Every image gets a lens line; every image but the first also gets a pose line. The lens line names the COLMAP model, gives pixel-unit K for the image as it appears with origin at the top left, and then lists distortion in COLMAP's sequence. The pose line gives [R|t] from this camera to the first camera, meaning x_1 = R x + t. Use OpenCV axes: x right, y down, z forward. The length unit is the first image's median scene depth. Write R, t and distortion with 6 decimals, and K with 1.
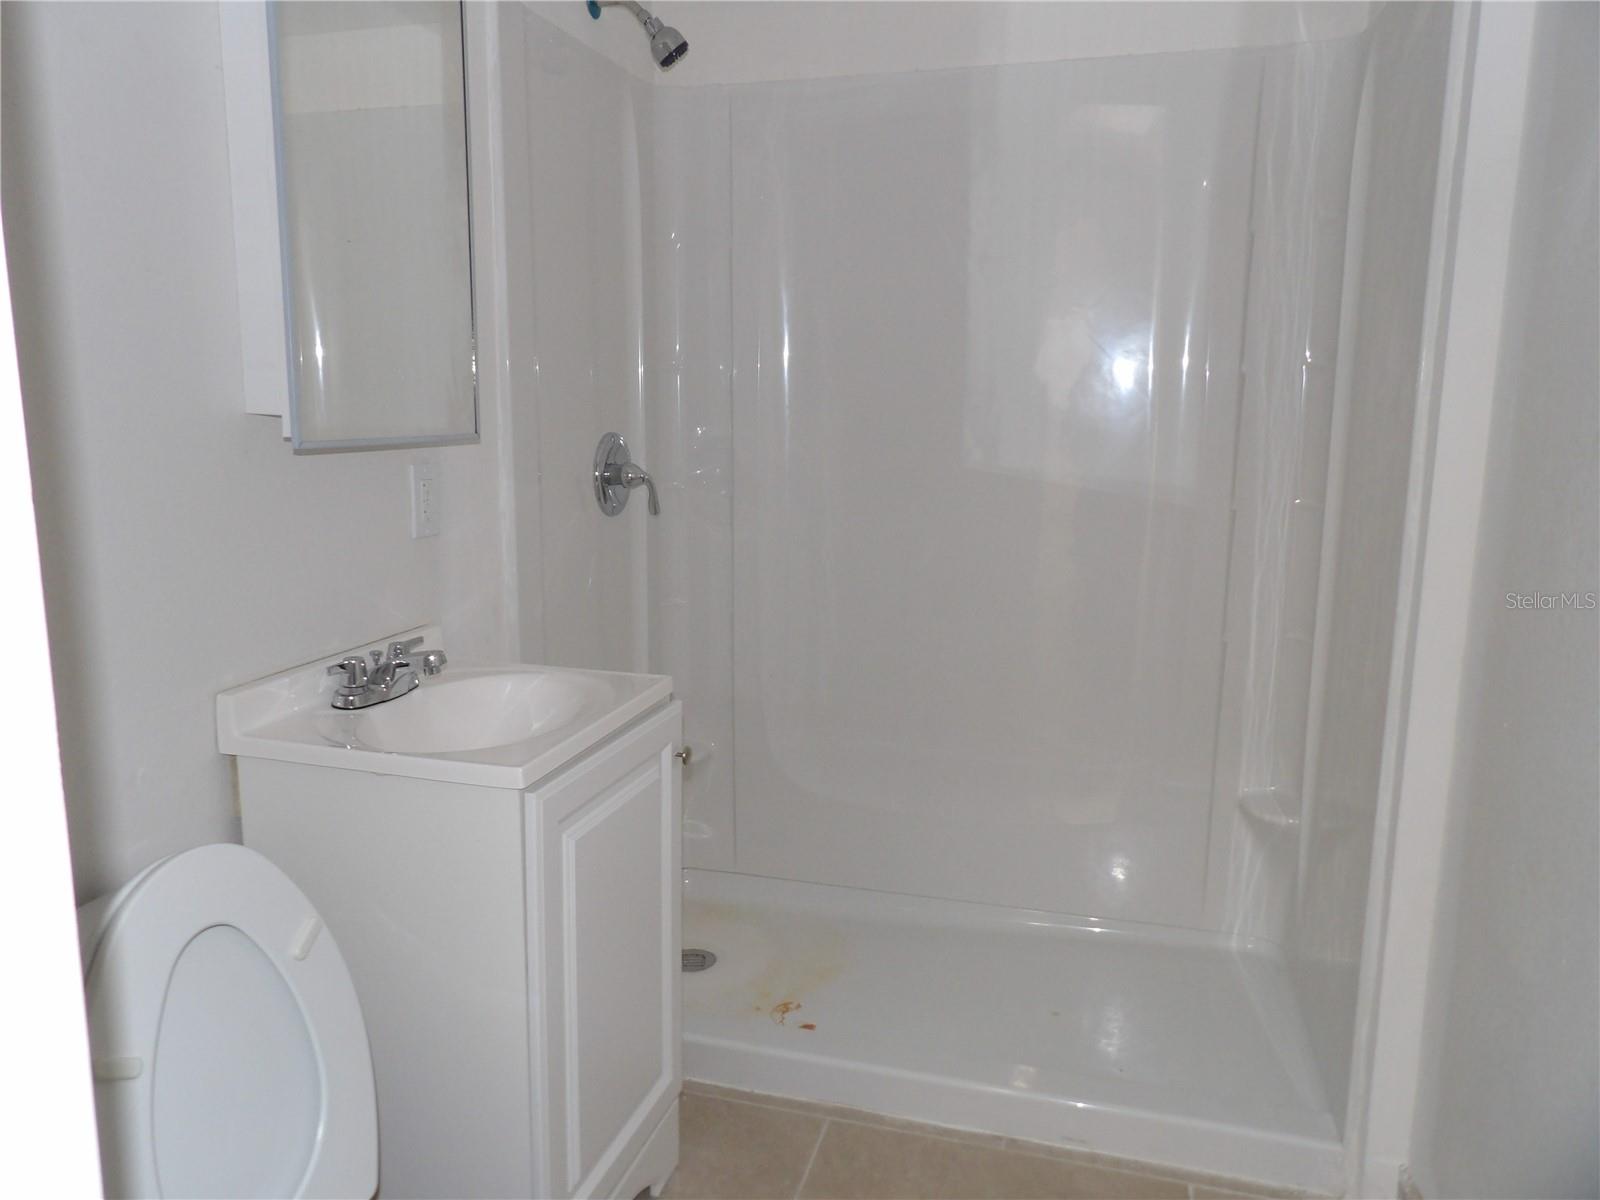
lens RADIAL K [[1175.0, 0, 800.0], [0, 1175.0, 600.0], [0, 0, 1]] dist [-0.008324, 0.026151]
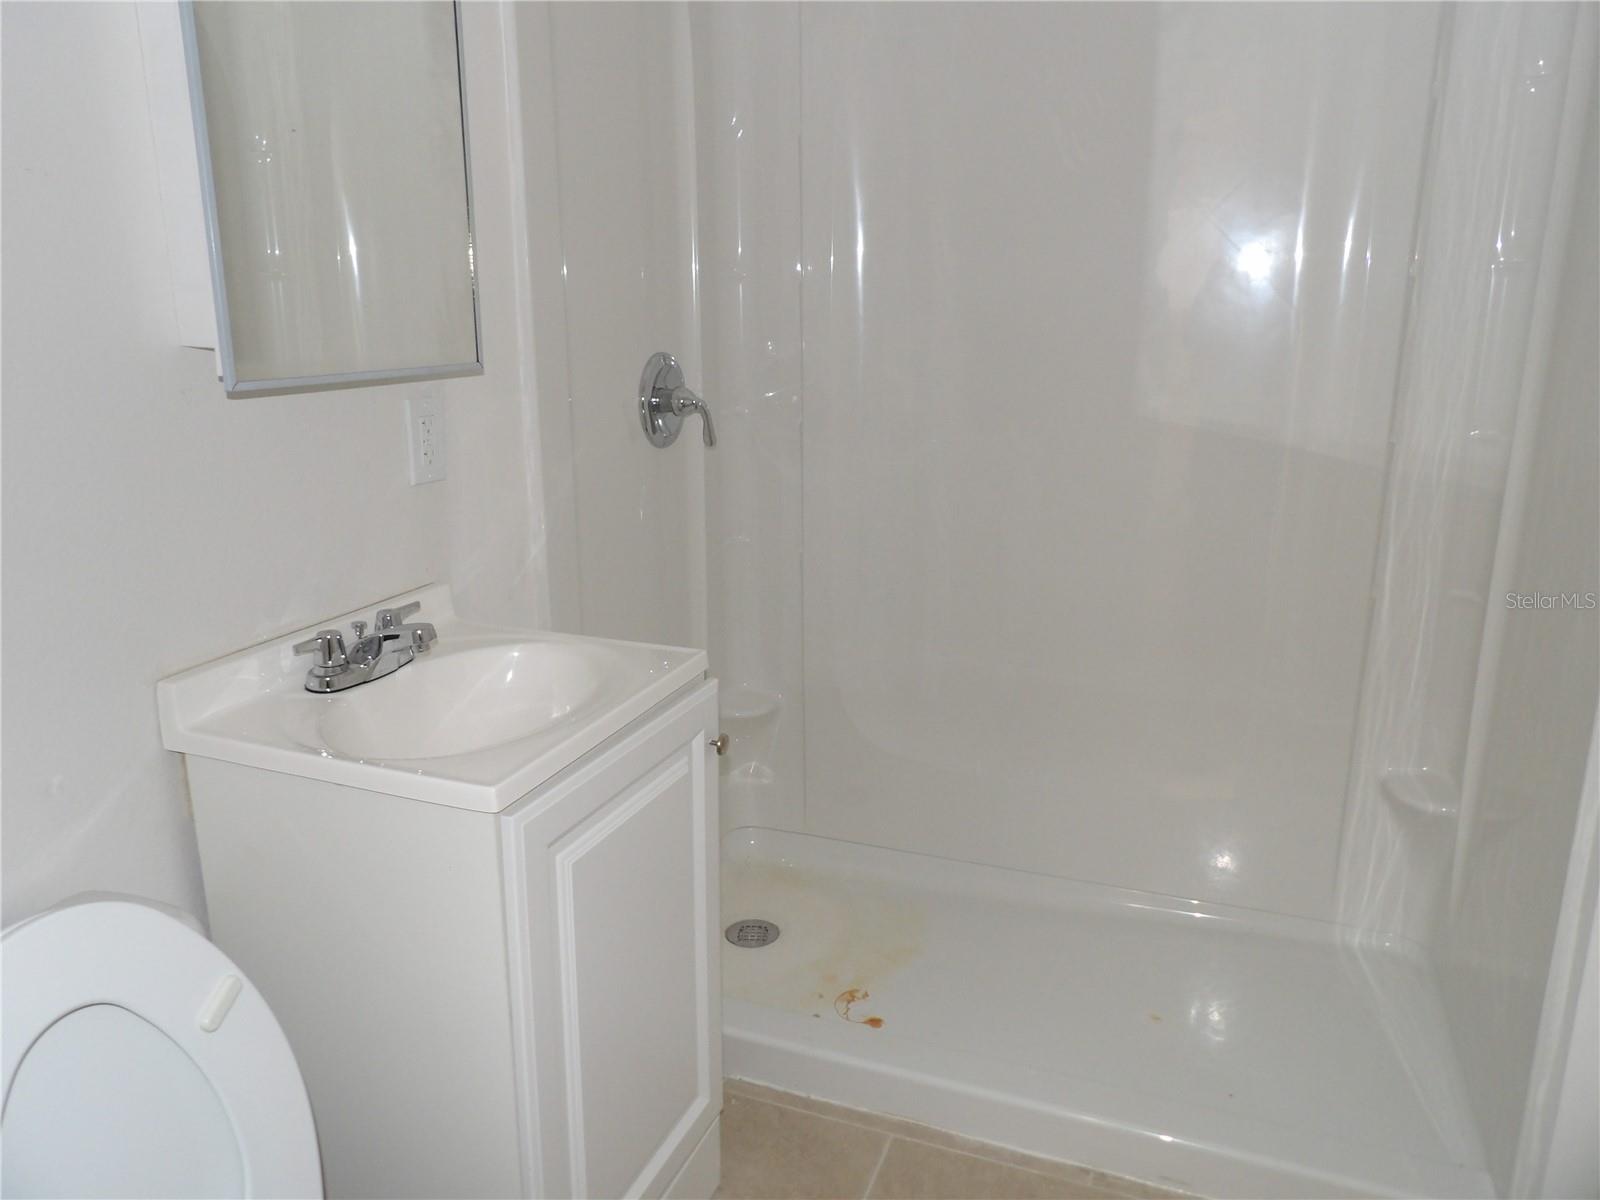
lens RADIAL K [[1175.0, 0, 800.0], [0, 1175.0, 600.0], [0, 0, 1]] dist [-0.008324, 0.026151]
pose [[0.995770, 0.014078, -0.090799, 0.034412], [-0.006639, 0.996634, 0.081713, -0.040585], [0.091643, -0.080765, 0.992511, 0.161172]]
